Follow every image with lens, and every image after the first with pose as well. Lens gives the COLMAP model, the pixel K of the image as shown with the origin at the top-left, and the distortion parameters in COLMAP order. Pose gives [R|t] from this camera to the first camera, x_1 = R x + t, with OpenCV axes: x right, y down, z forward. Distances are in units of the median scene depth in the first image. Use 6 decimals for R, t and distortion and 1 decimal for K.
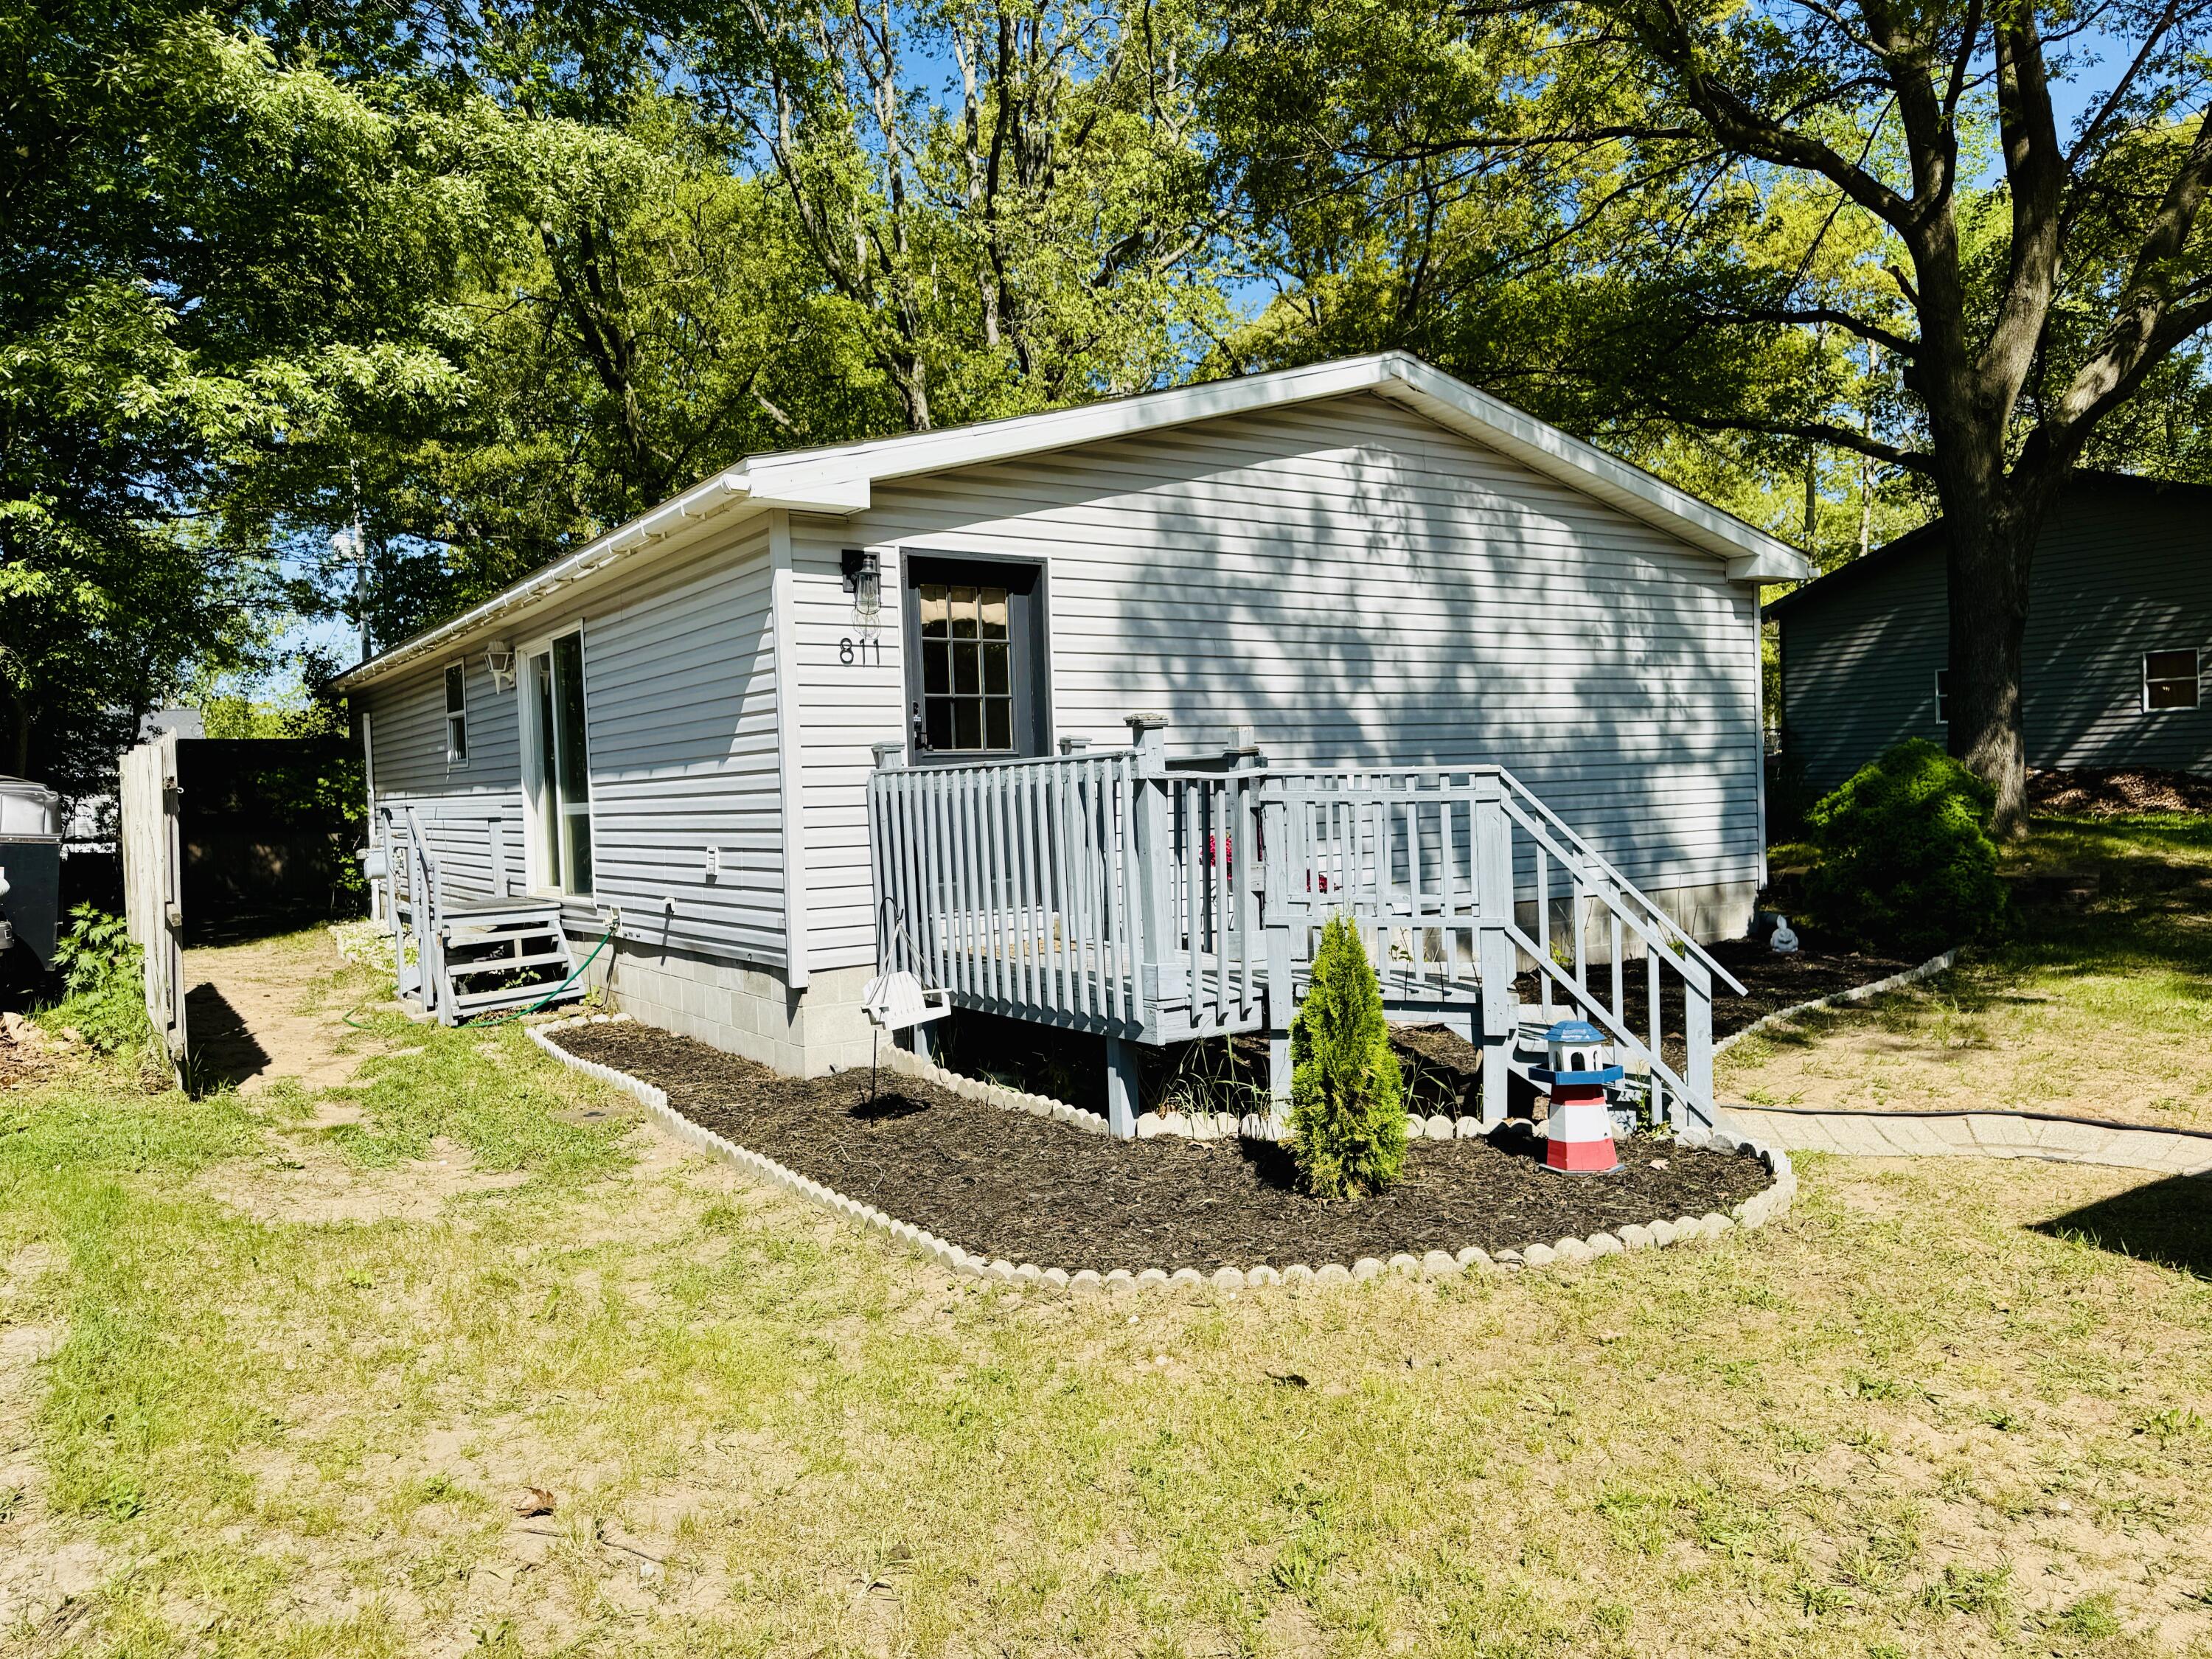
lens RADIAL K [[1552.7, 0, 1105.7], [0, 1552.7, 835.7], [0, 0, 1]] dist [0.091796, -0.069840]
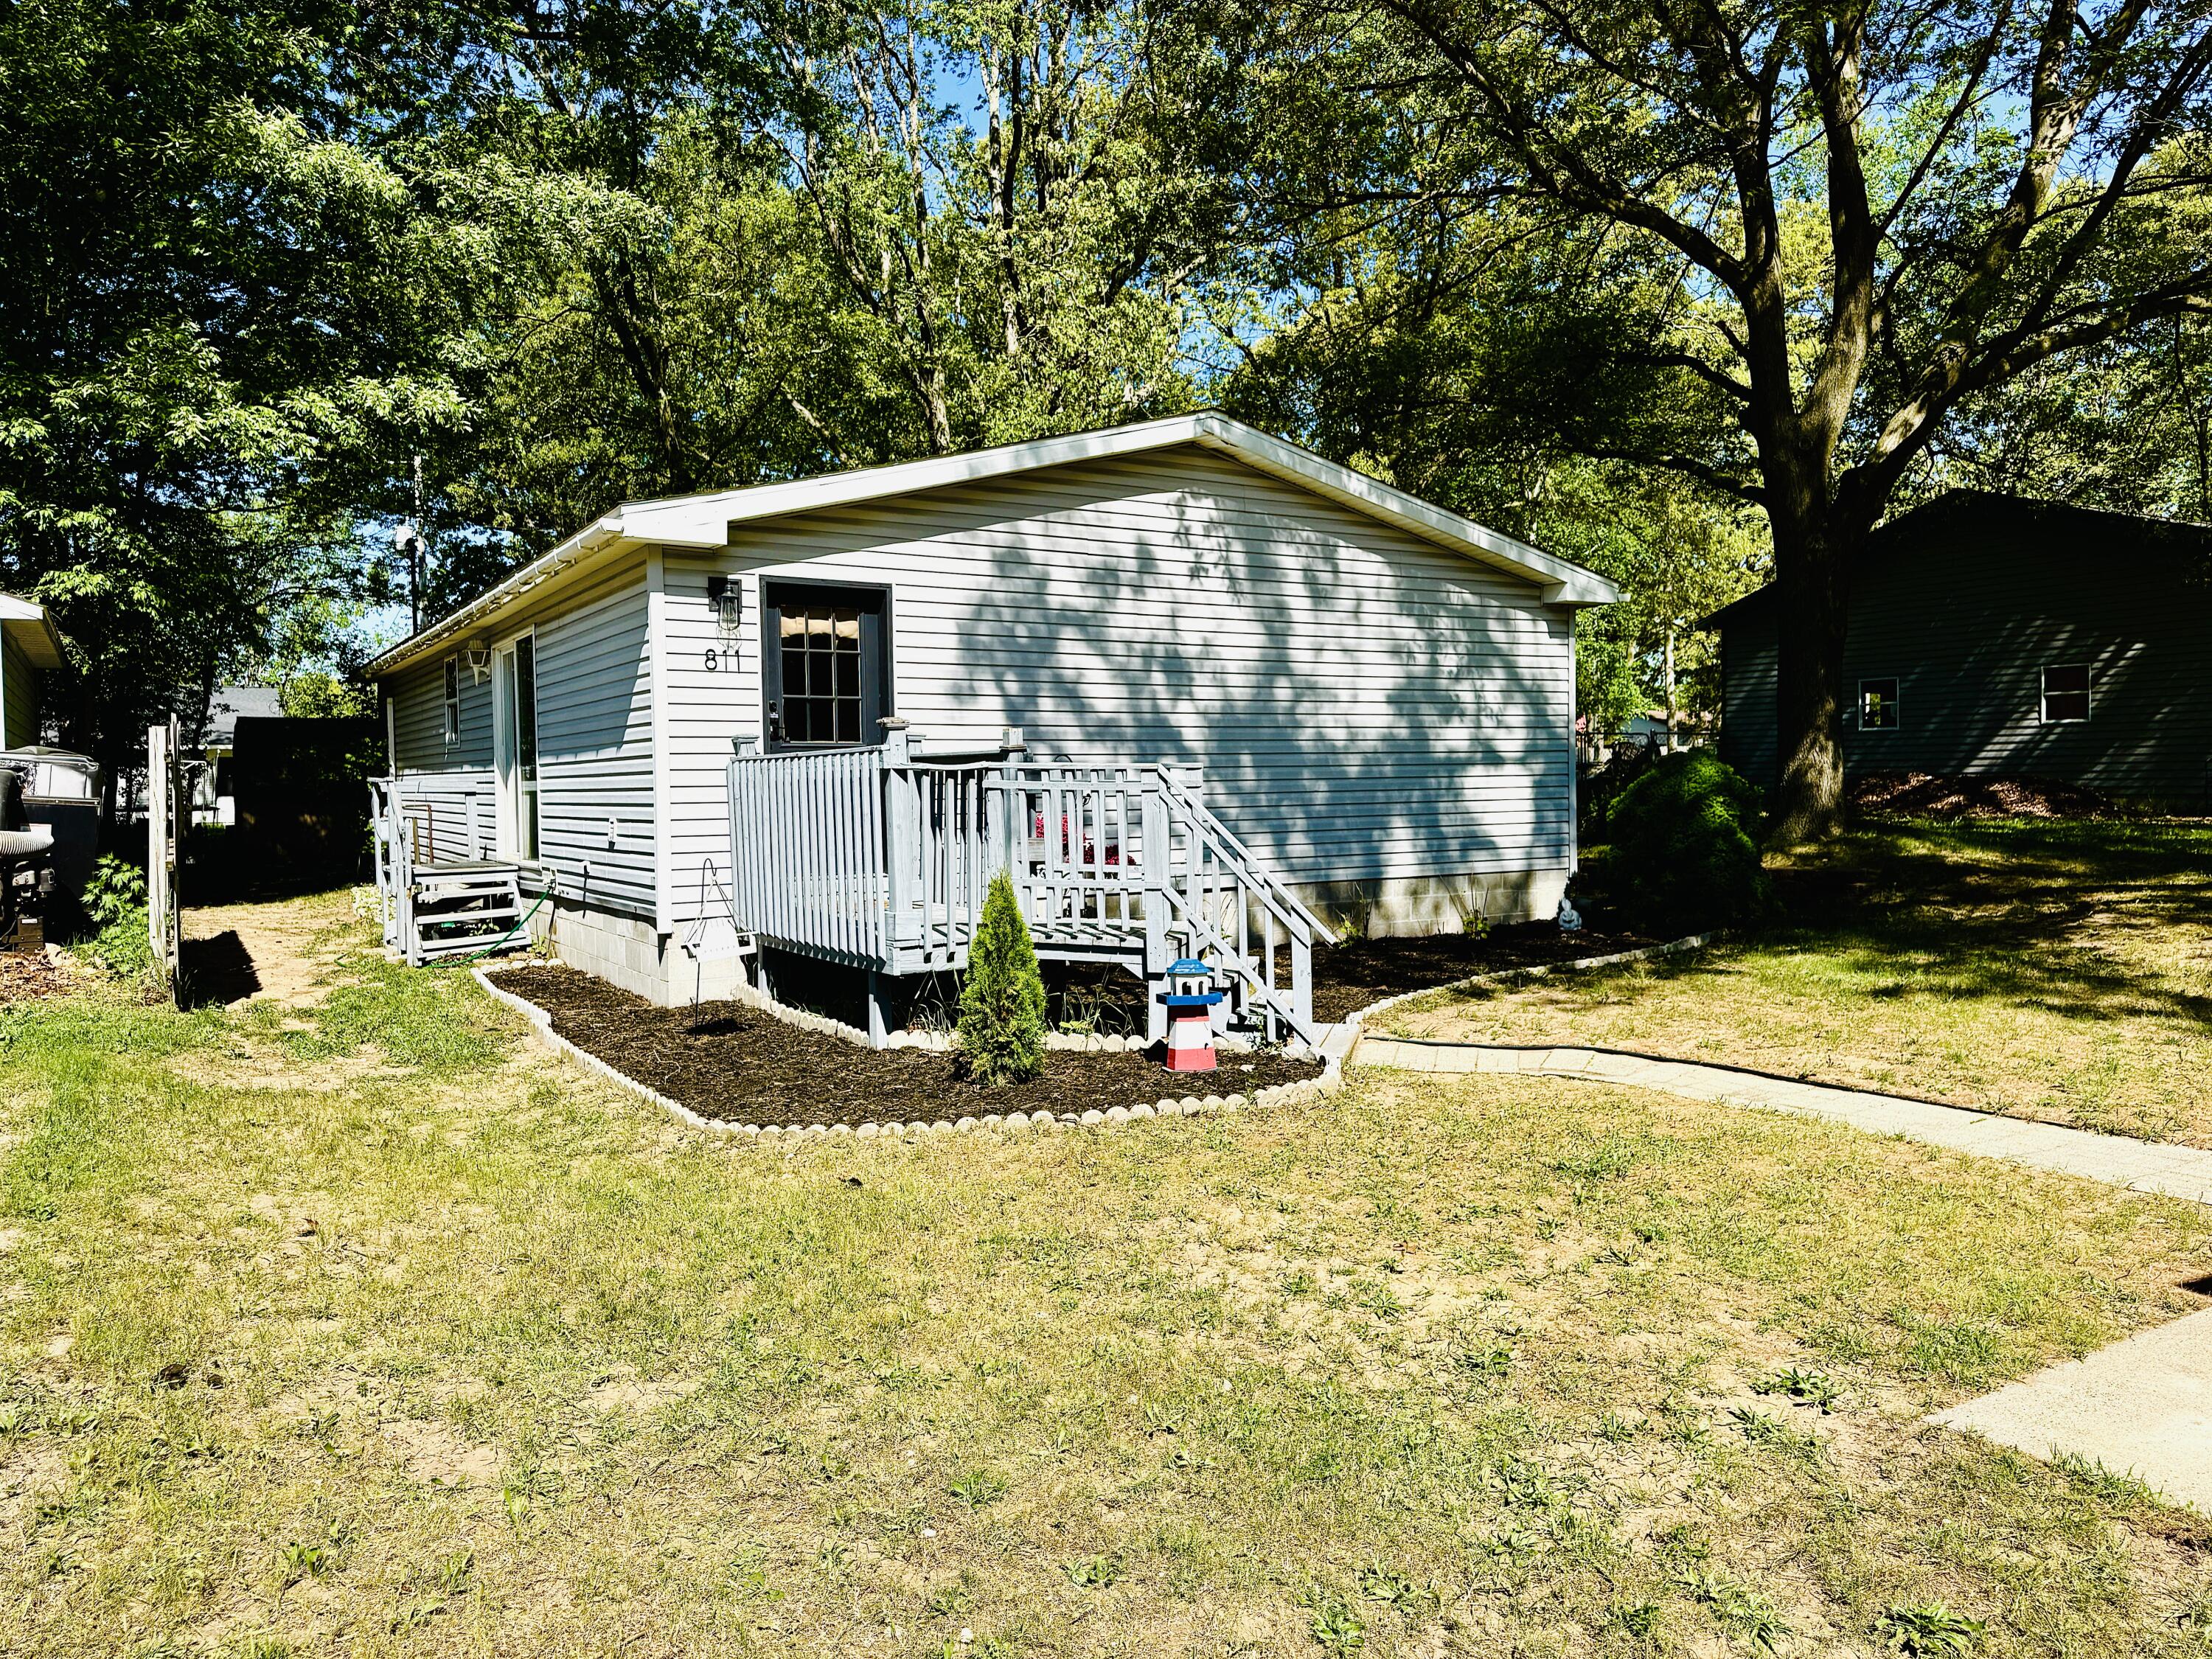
lens RADIAL K [[1552.7, 0, 1099.5], [0, 1552.7, 820.6], [0, 0, 1]] dist [0.091796, -0.069840]
pose [[0.998783, 0.019613, -0.045261, 0.136292], [-0.019737, 0.999803, -0.002302, 0.003150], [0.045207, 0.003193, 0.998973, -0.148289]]
